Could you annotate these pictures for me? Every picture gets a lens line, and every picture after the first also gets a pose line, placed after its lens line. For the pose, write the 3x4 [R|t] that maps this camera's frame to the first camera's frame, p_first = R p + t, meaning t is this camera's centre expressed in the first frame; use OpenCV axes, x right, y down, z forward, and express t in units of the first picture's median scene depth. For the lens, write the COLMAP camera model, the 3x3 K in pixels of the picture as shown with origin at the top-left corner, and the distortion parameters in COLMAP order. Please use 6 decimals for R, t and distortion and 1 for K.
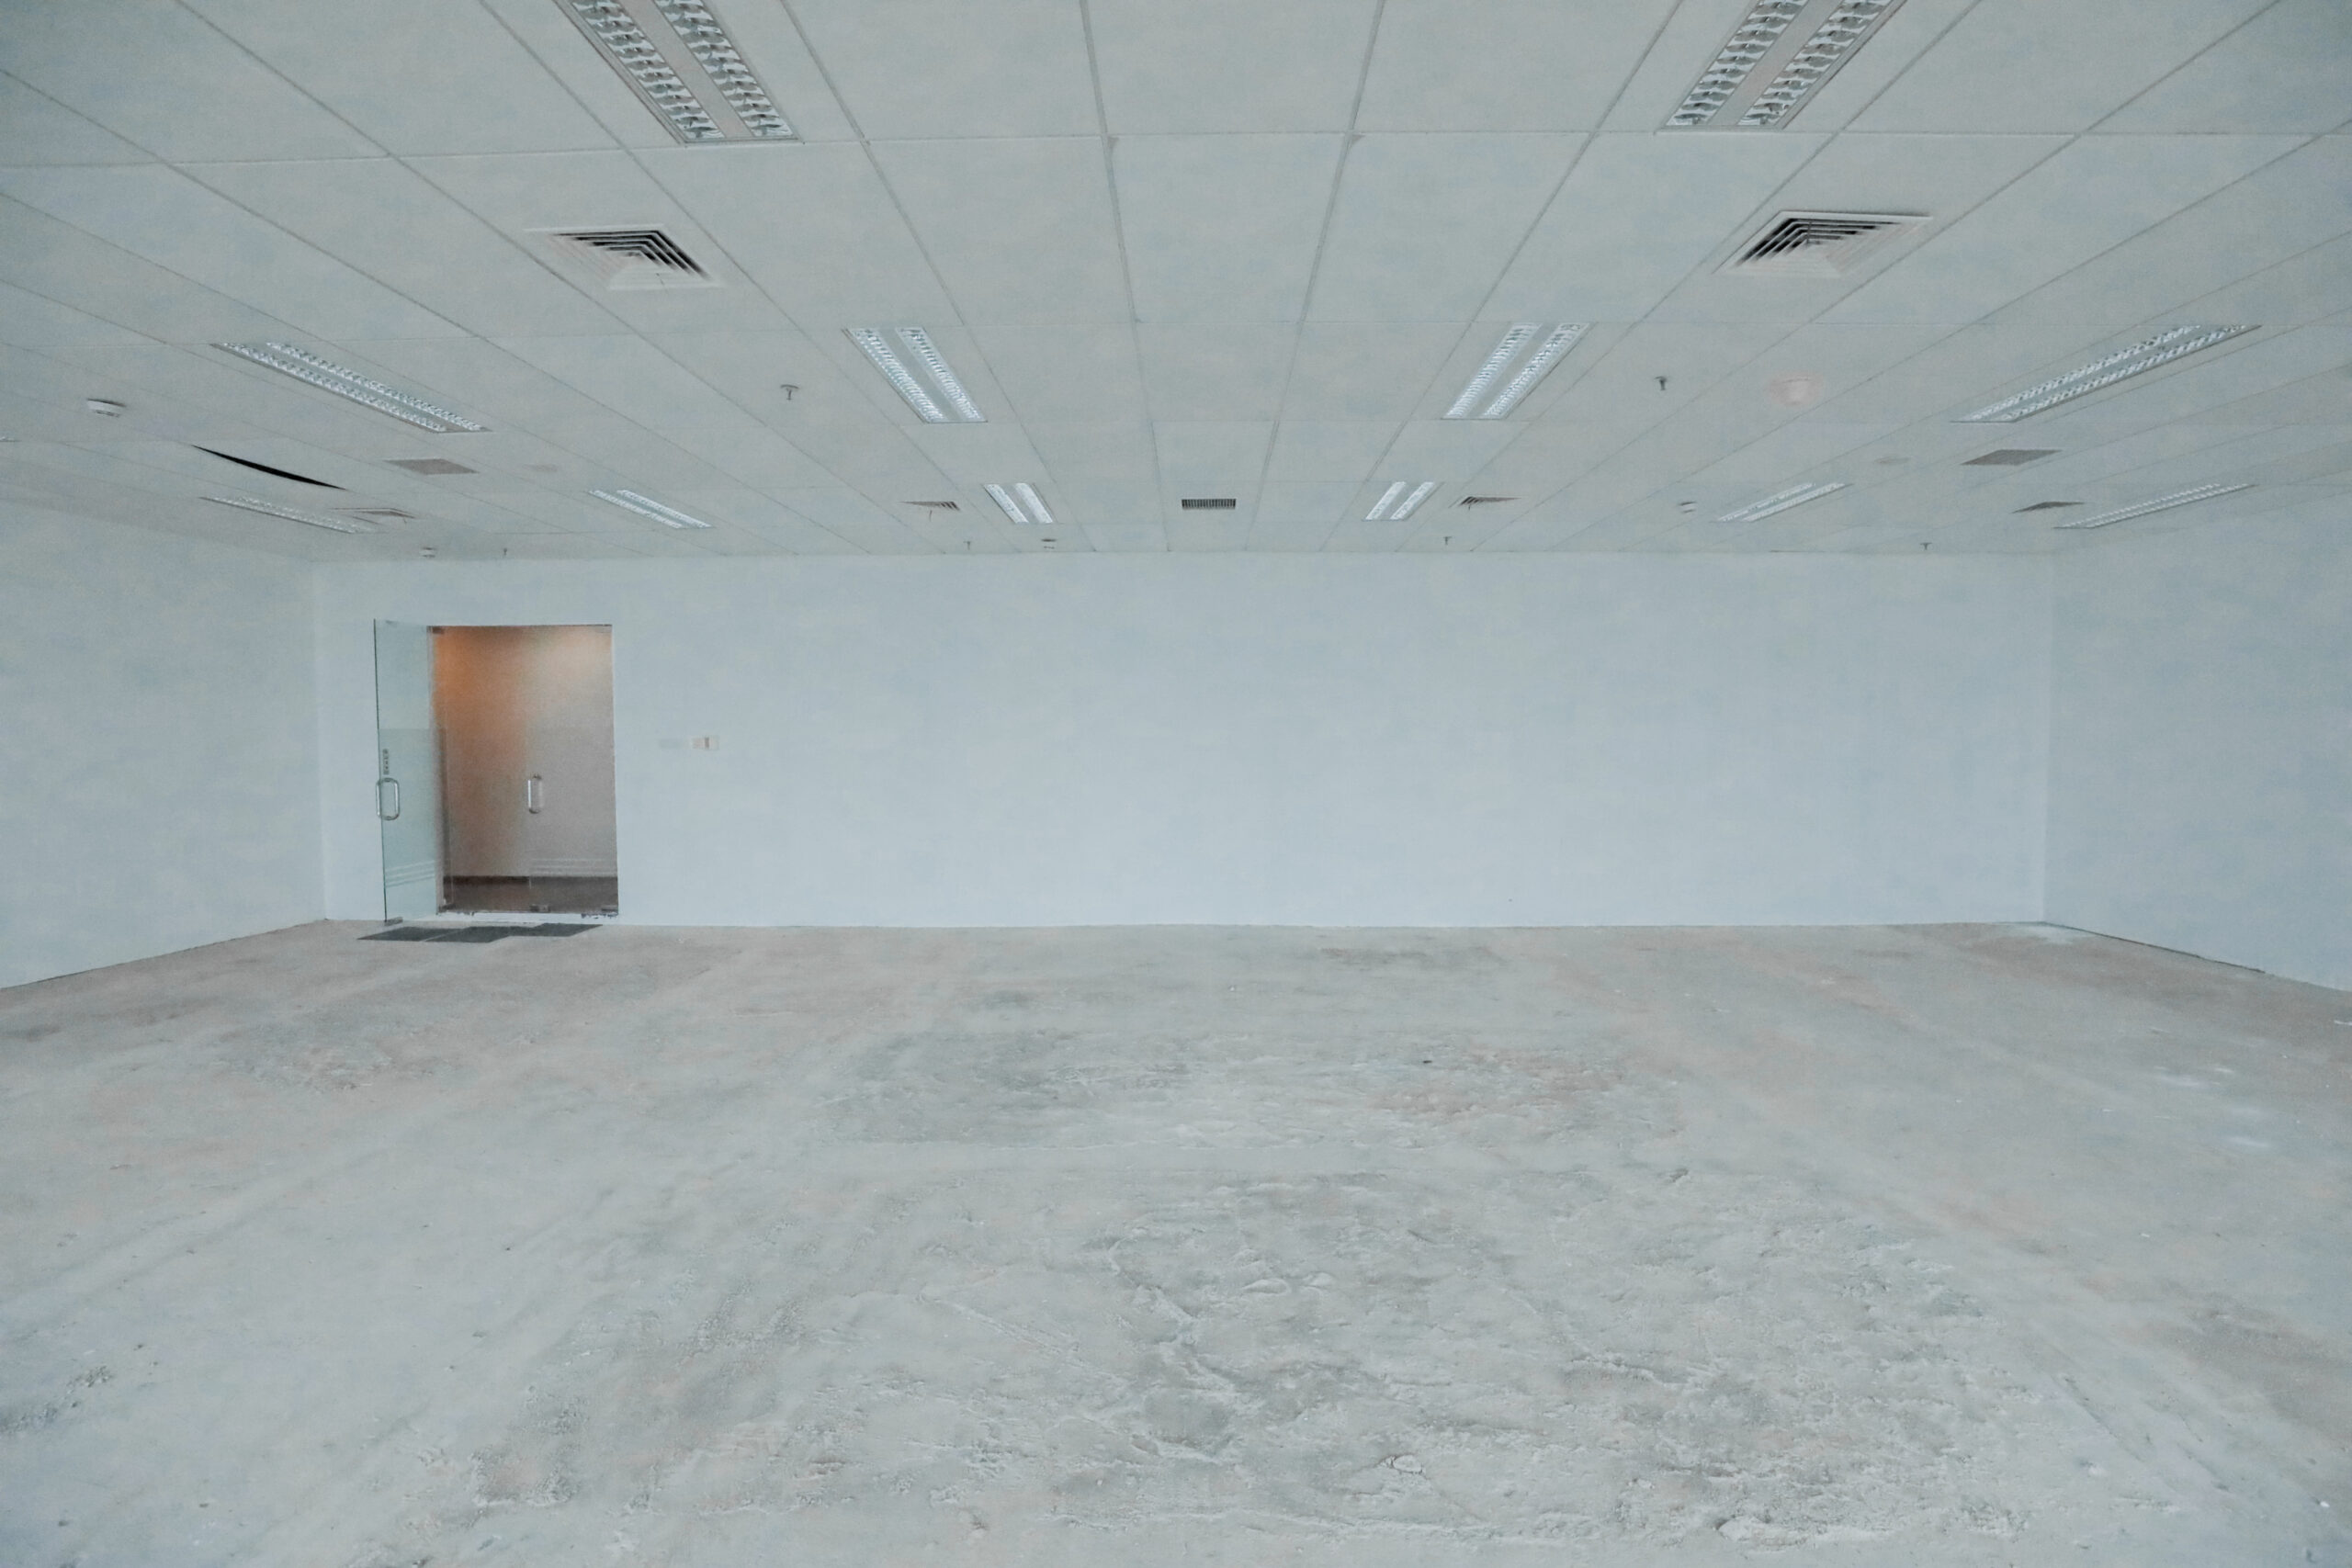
lens RADIAL K [[1068.5, 0, 1181.4], [0, 1068.5, 762.8], [0, 0, 1]] dist [-0.019896, 0.002554]
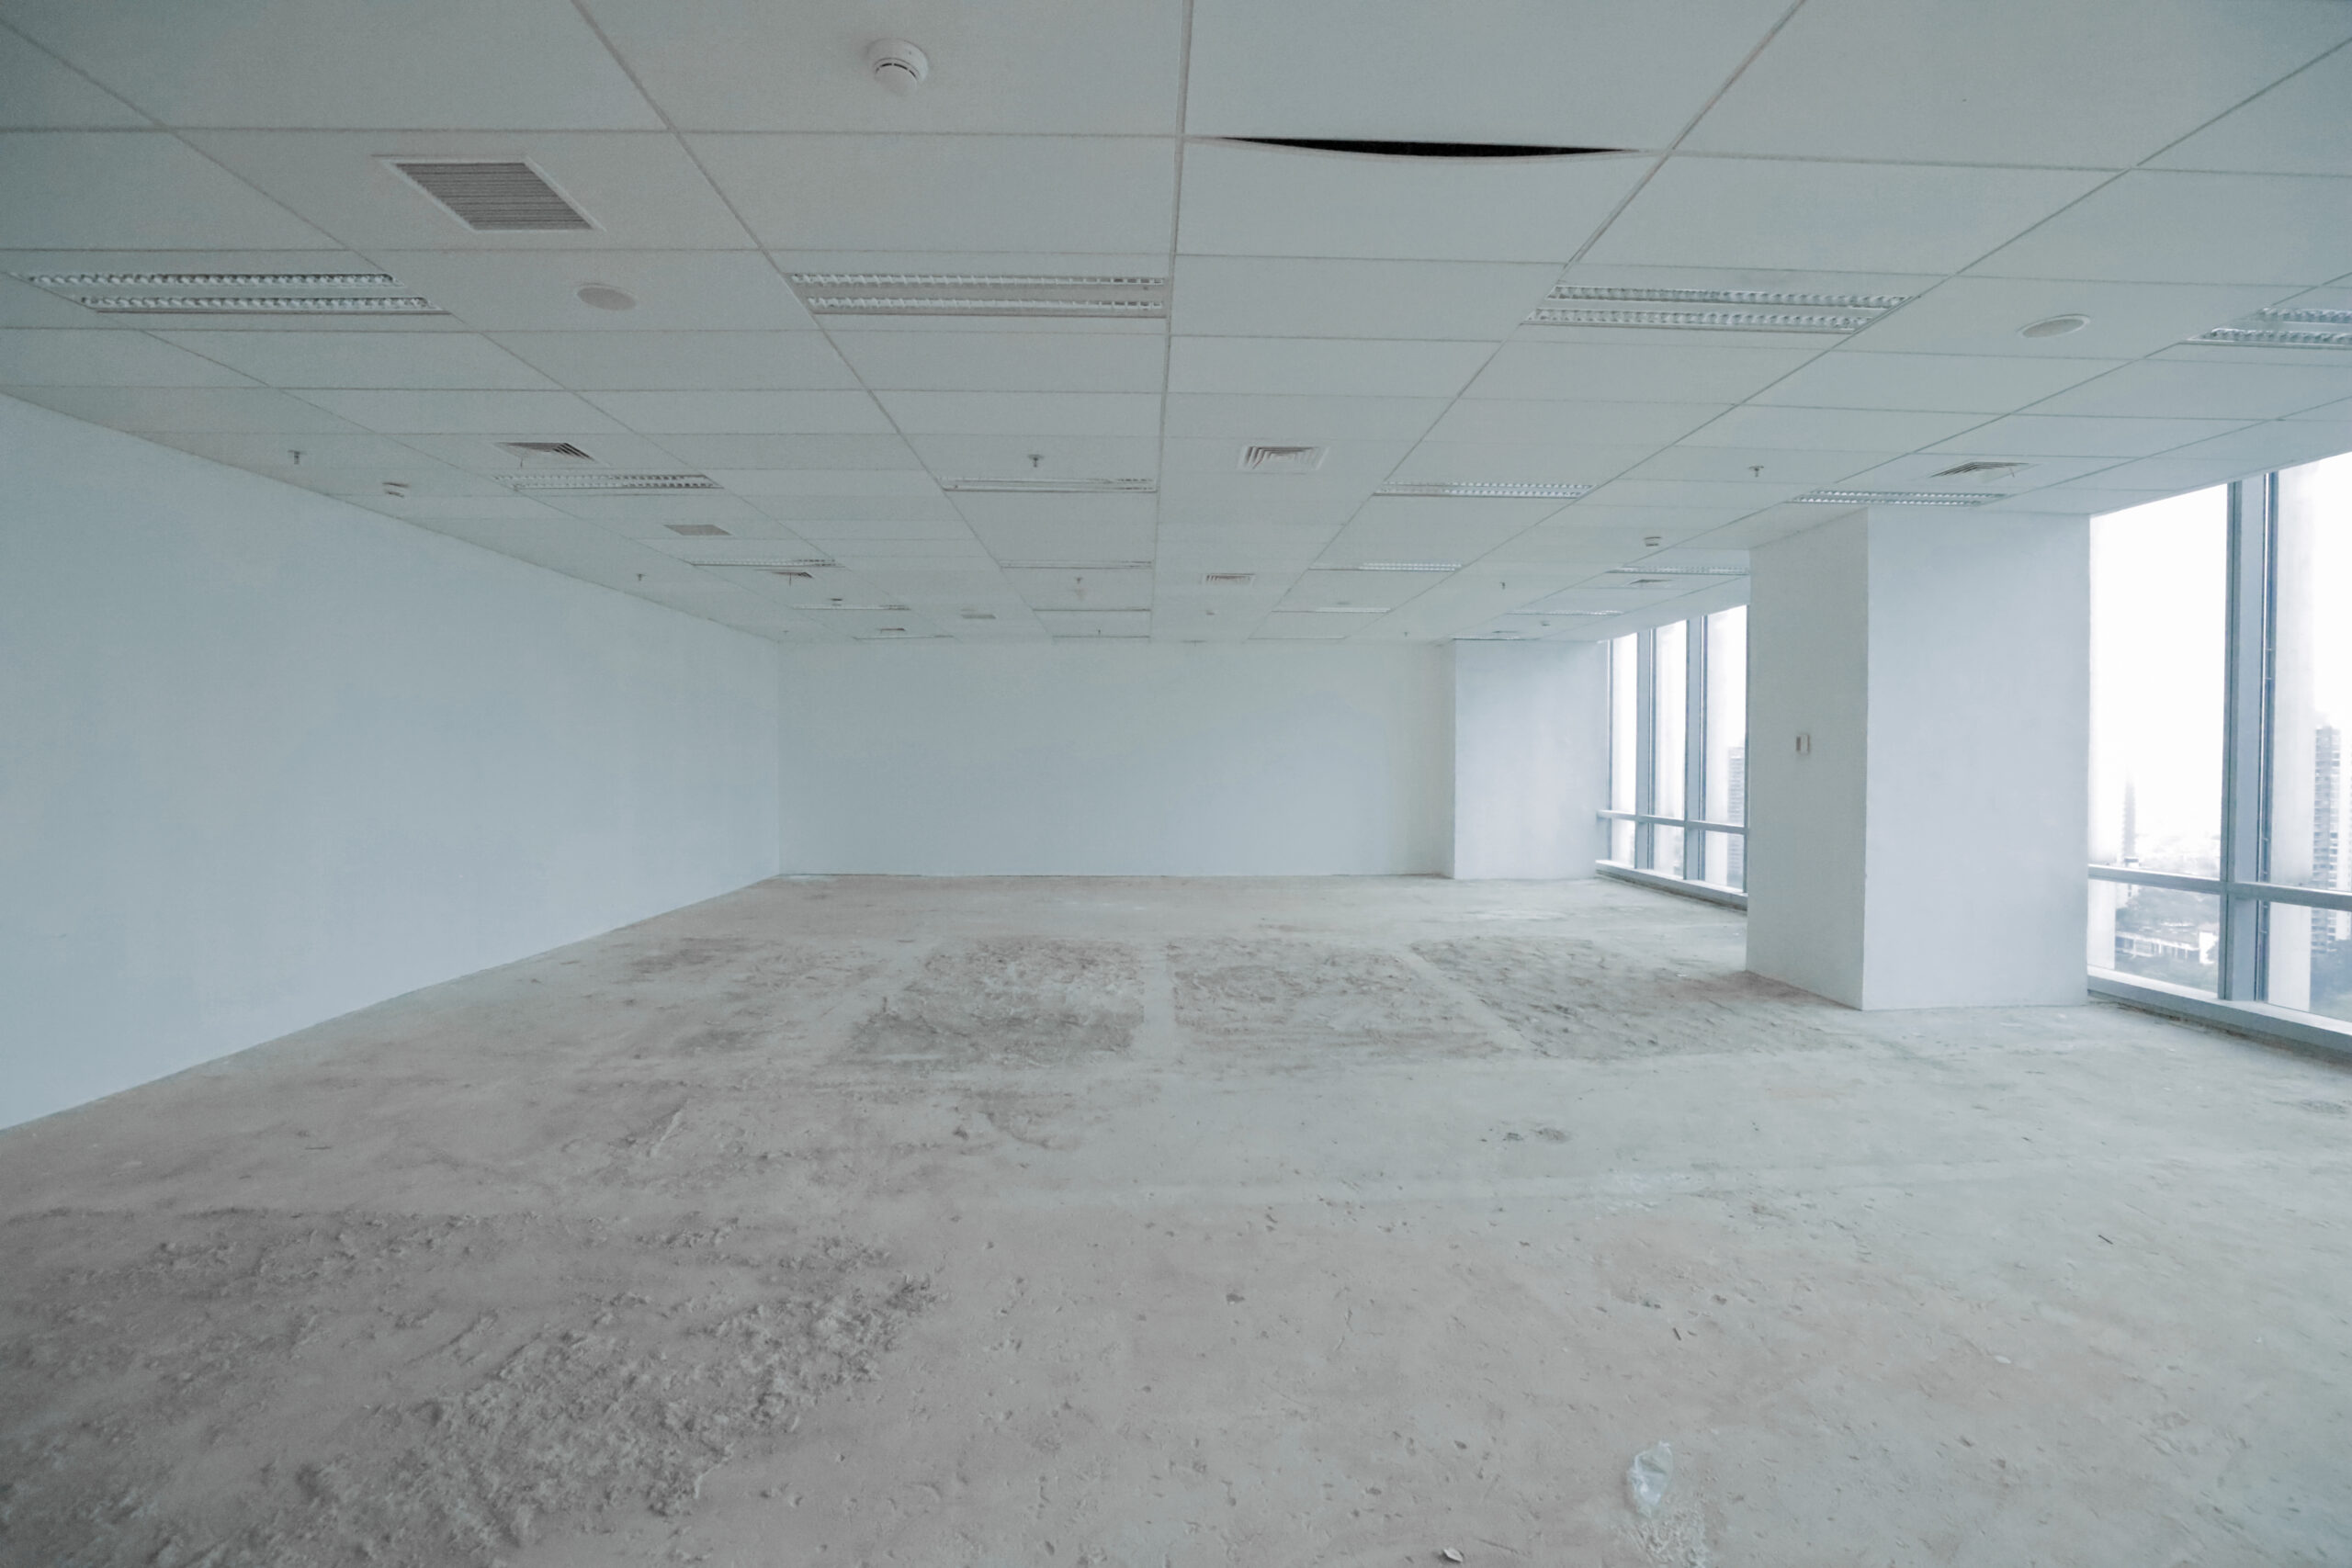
lens RADIAL K [[1068.5, 0, 1183.0], [0, 1068.5, 782.4], [0, 0, 1]] dist [-0.019896, 0.002554]
pose [[-0.049026, -0.030418, 0.998334, -1.737885], [0.017623, 0.999354, 0.031315, -0.032575], [-0.998642, 0.019129, -0.048459, 1.023645]]
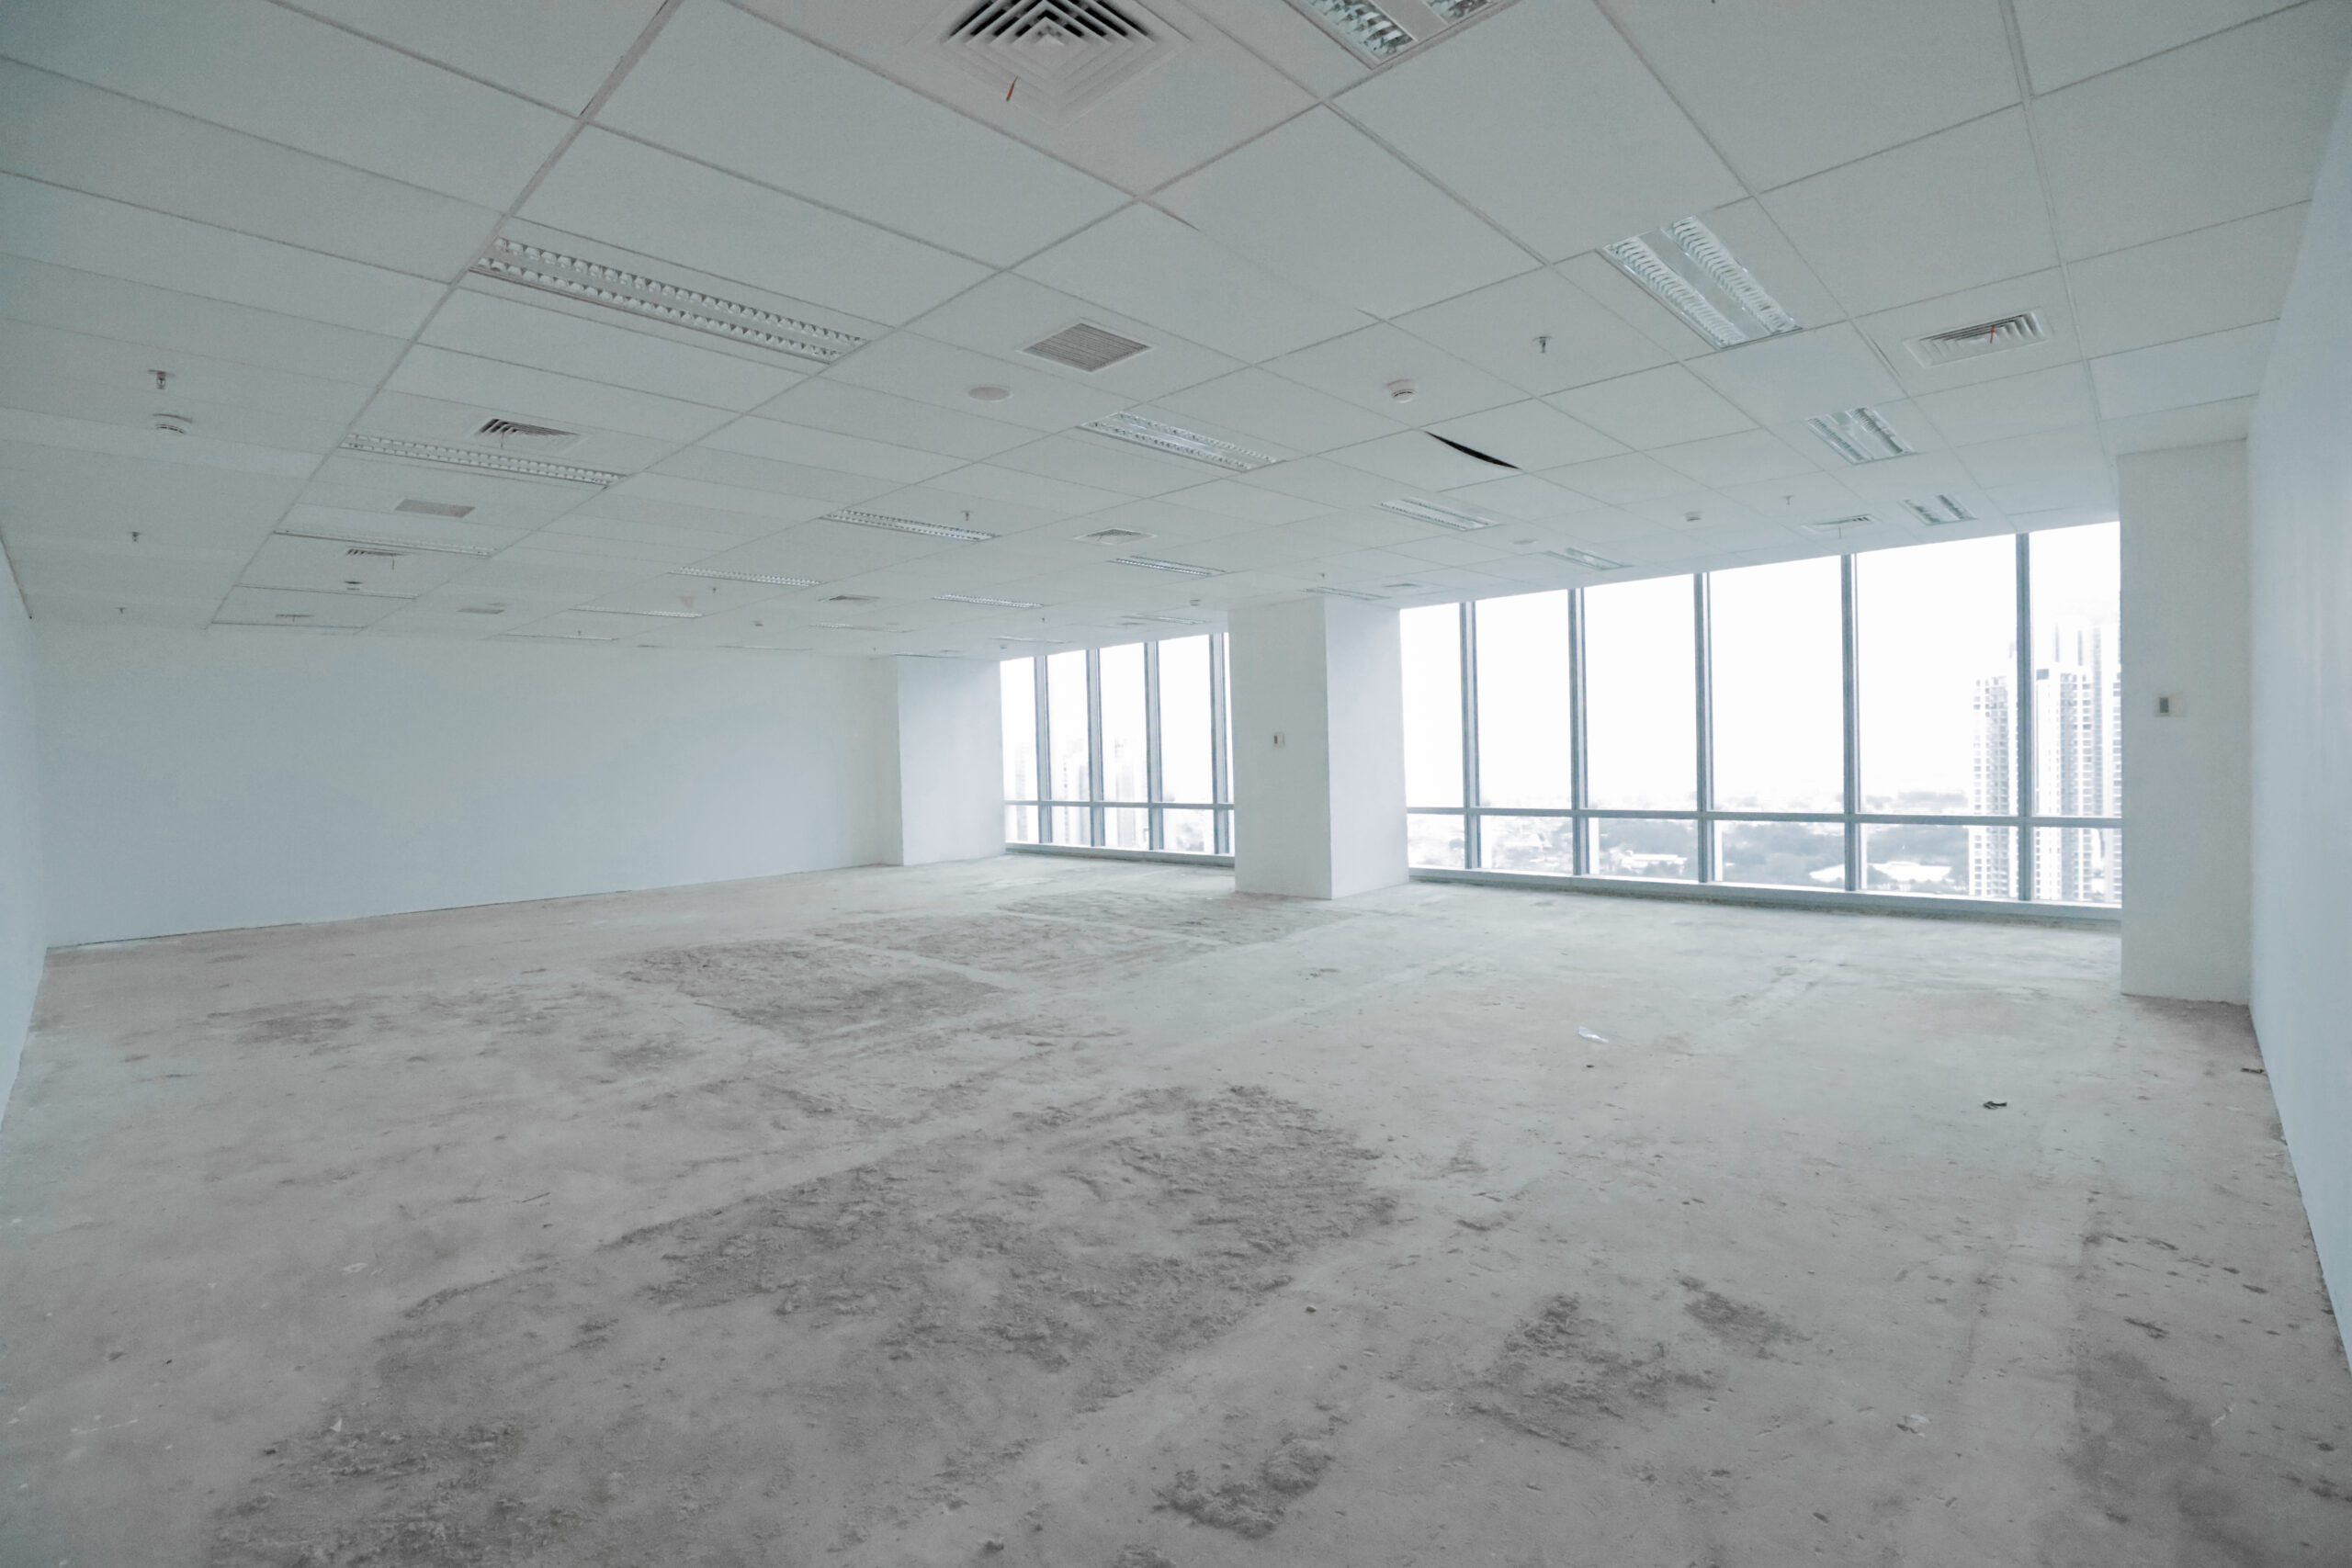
lens RADIAL K [[1068.5, 0, 1168.9], [0, 1068.5, 779.1], [0, 0, 1]] dist [-0.019896, 0.002554]
pose [[-0.734104, -0.003676, 0.679027, -1.728936], [0.035236, 0.998432, 0.043499, -0.050078], [-0.678122, 0.055859, -0.732823, 2.133955]]
